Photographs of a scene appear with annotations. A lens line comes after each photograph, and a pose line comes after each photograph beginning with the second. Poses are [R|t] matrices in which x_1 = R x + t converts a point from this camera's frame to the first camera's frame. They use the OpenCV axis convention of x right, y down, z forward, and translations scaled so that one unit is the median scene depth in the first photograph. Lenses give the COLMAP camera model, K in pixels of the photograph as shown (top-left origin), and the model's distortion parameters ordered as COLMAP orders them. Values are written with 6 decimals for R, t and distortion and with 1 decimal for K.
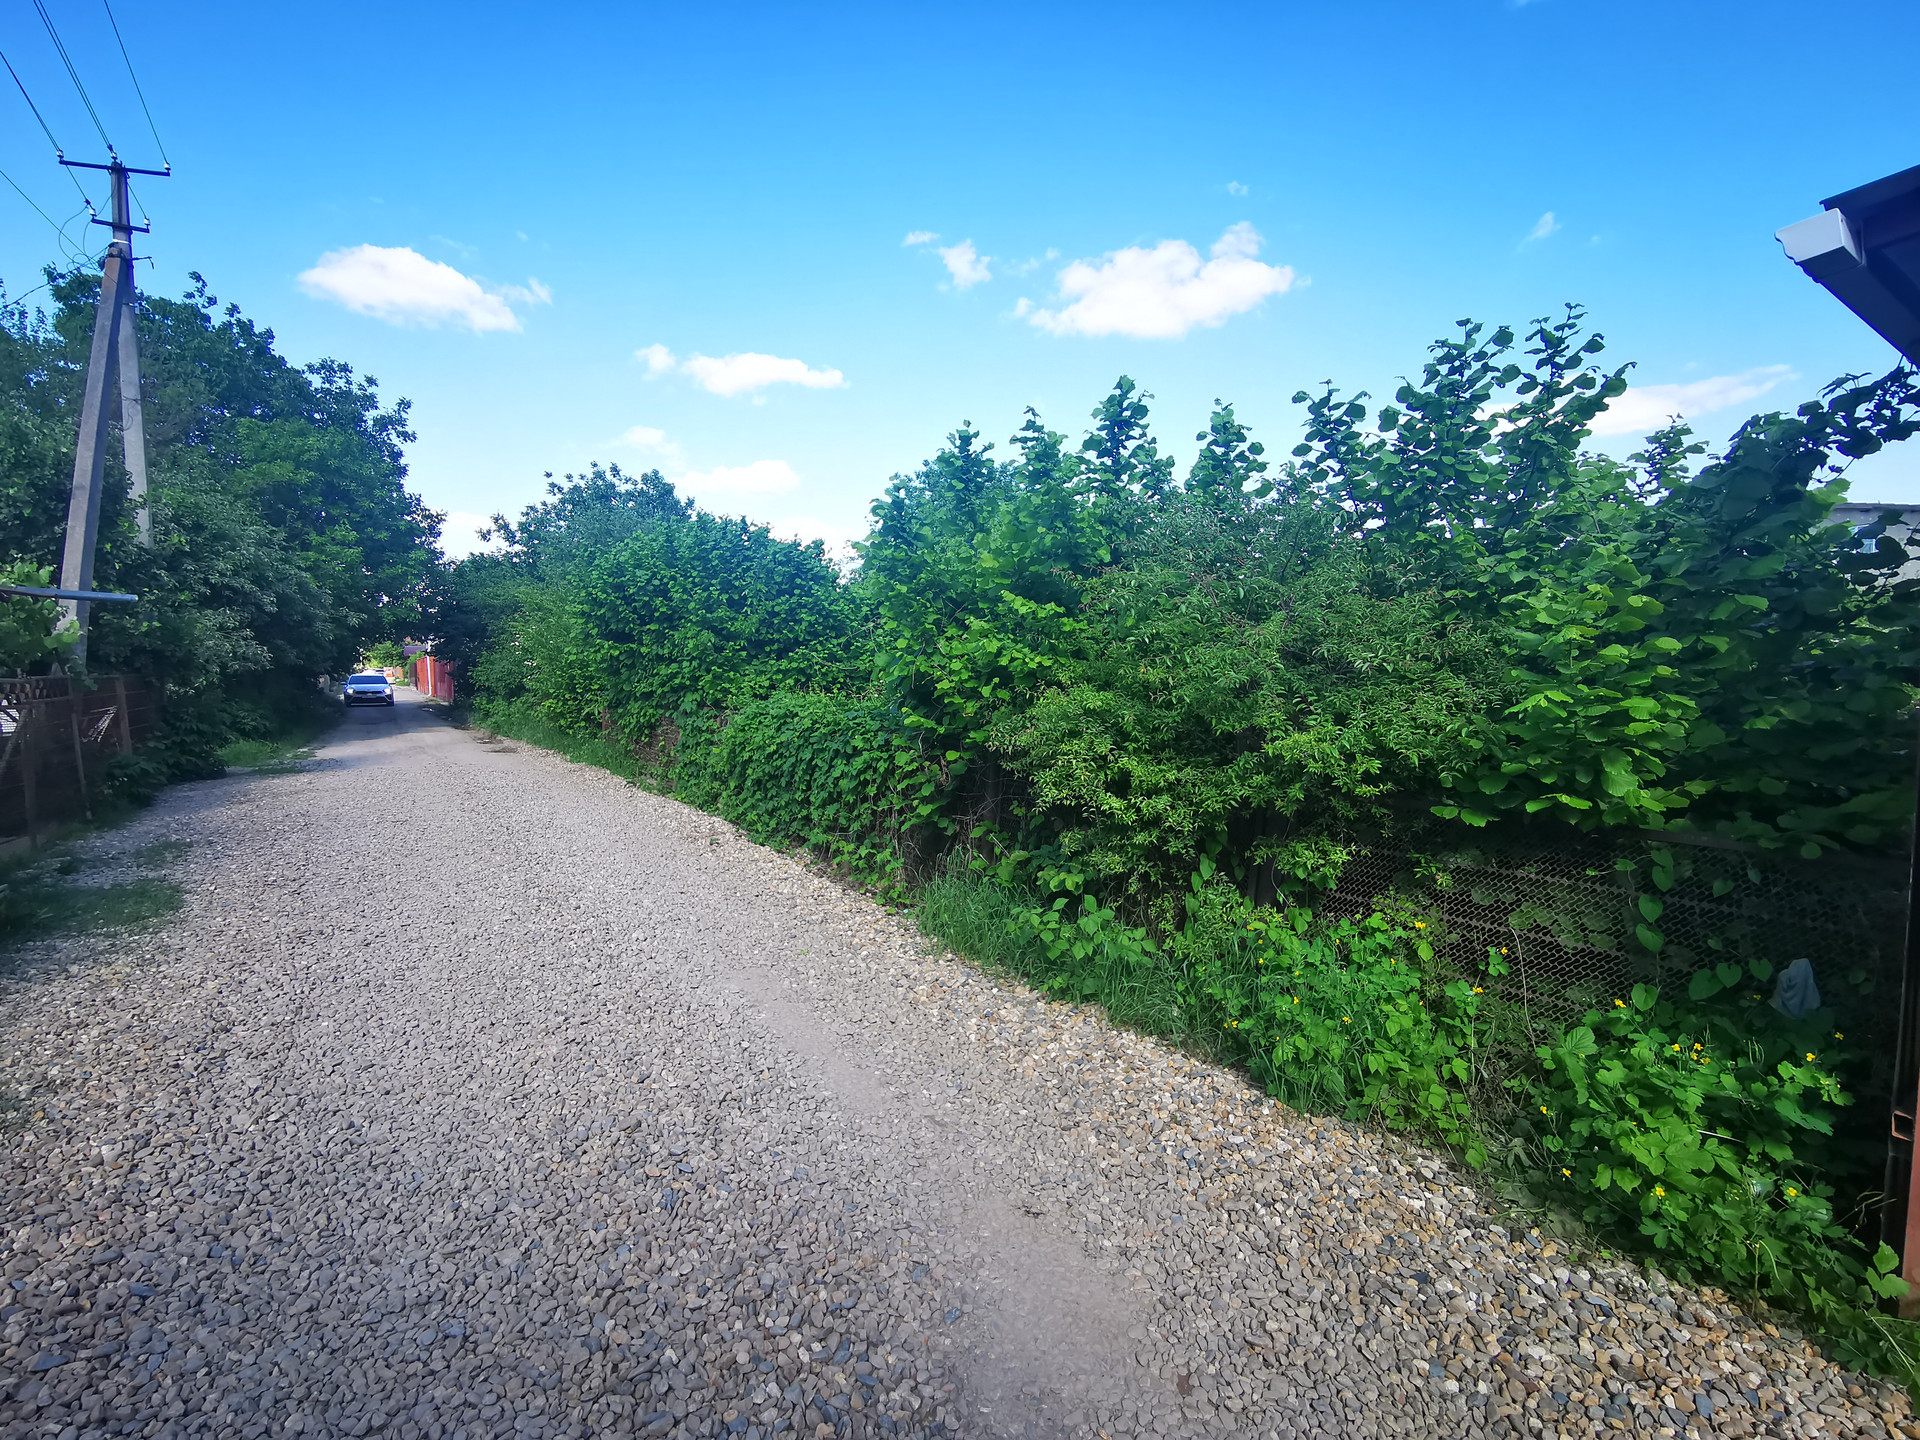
lens RADIAL K [[889.5, 0, 956.6], [0, 889.5, 730.3], [0, 0, 1]] dist [0.011990, -0.004898]
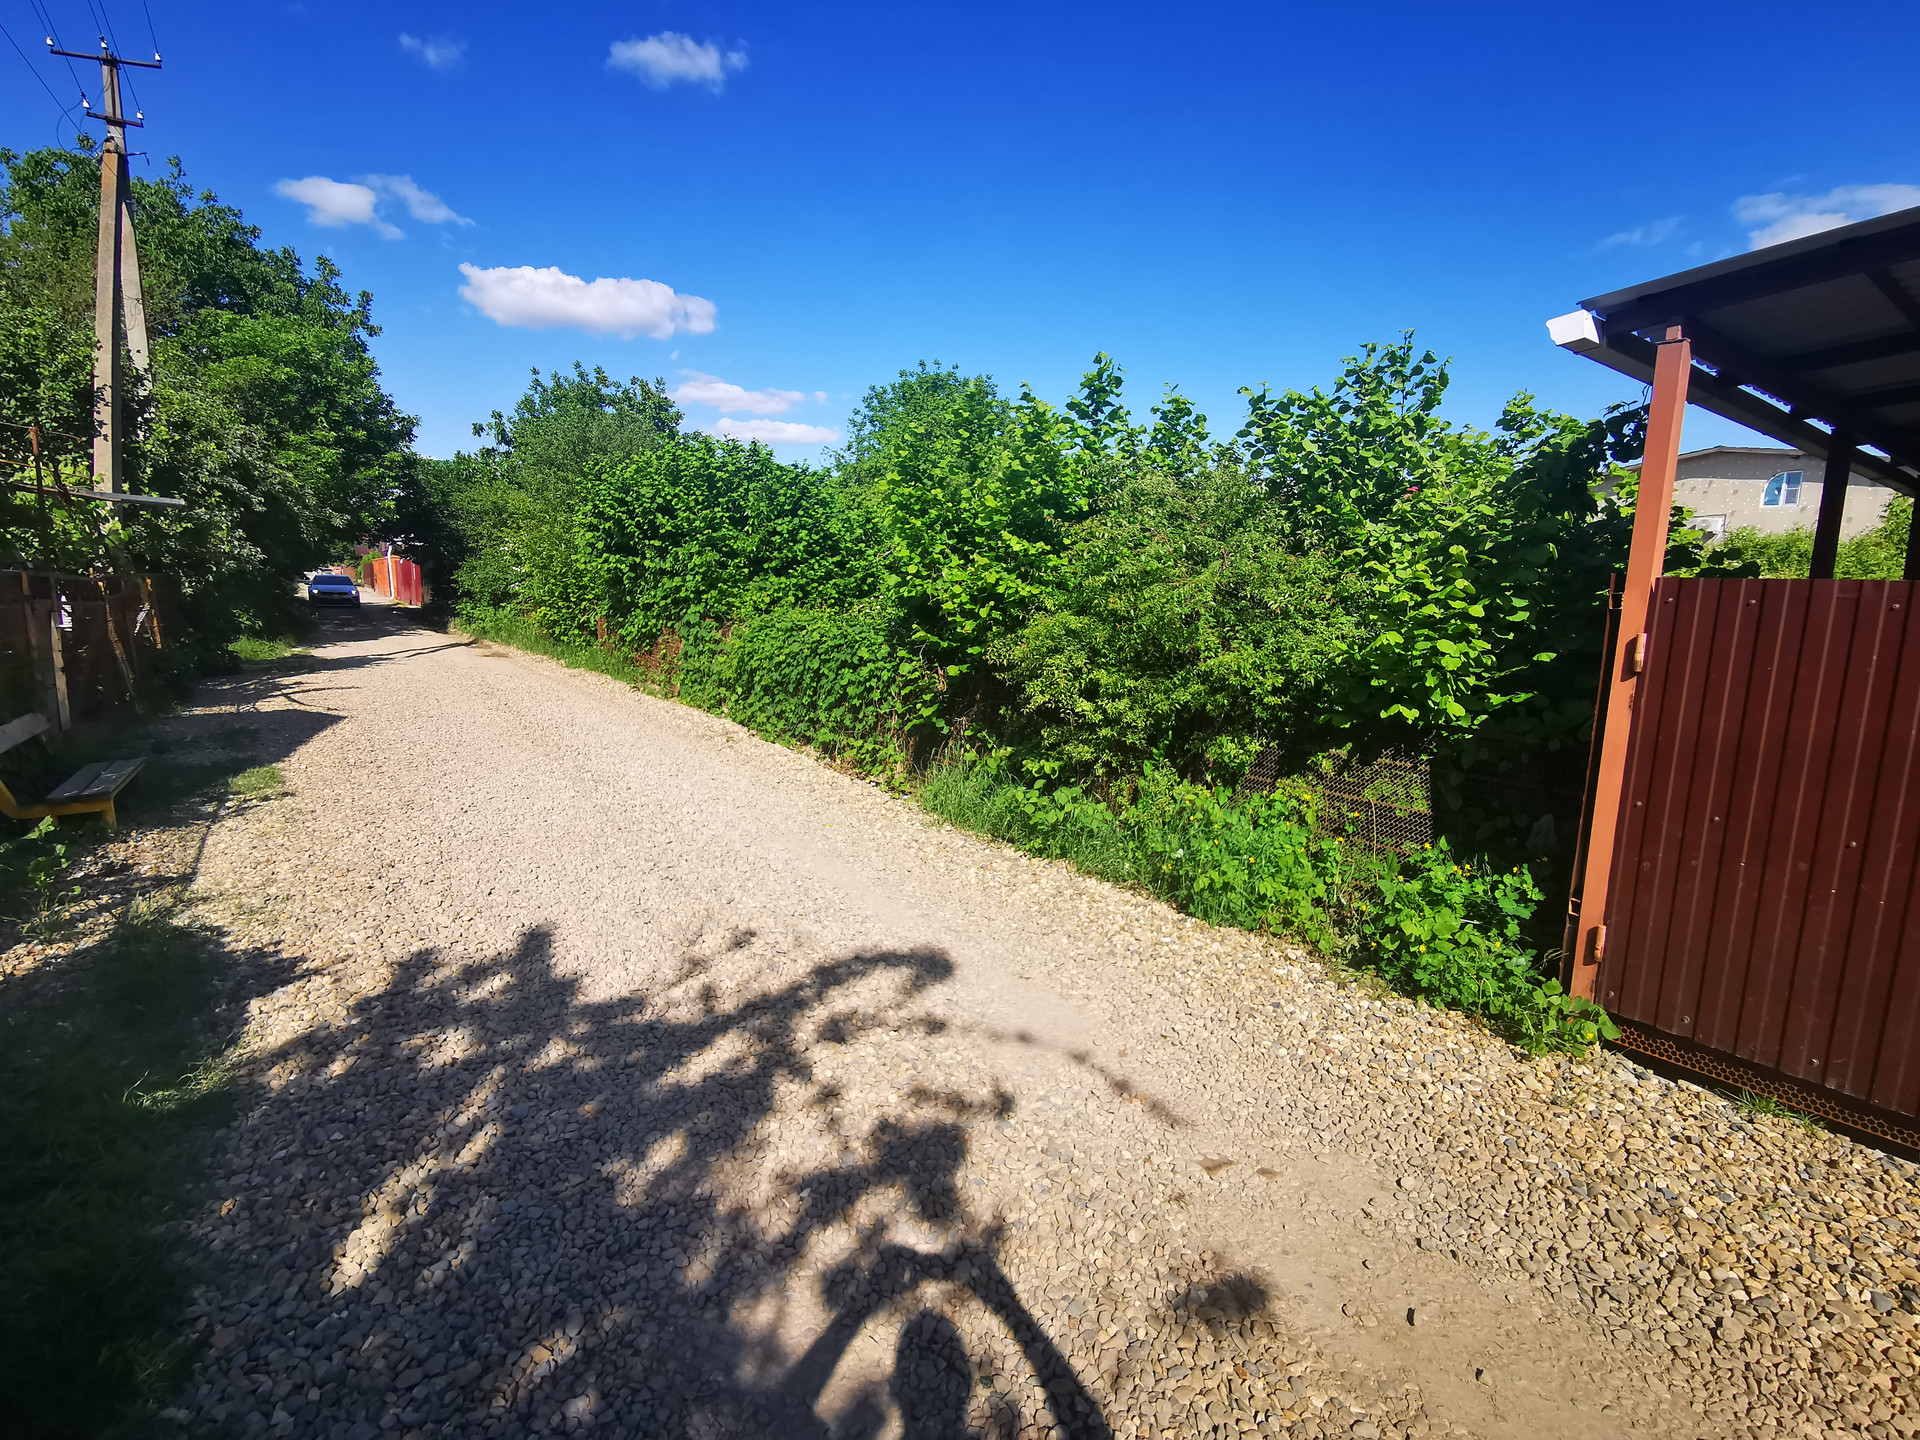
lens RADIAL K [[889.5, 0, 962.8], [0, 889.5, 711.9], [0, 0, 1]] dist [0.011990, -0.004898]
pose [[0.998704, 0.020497, 0.046580, -0.052561], [-0.023868, 0.997047, 0.072989, 0.001571], [-0.044947, -0.074006, 0.996244, -0.237563]]
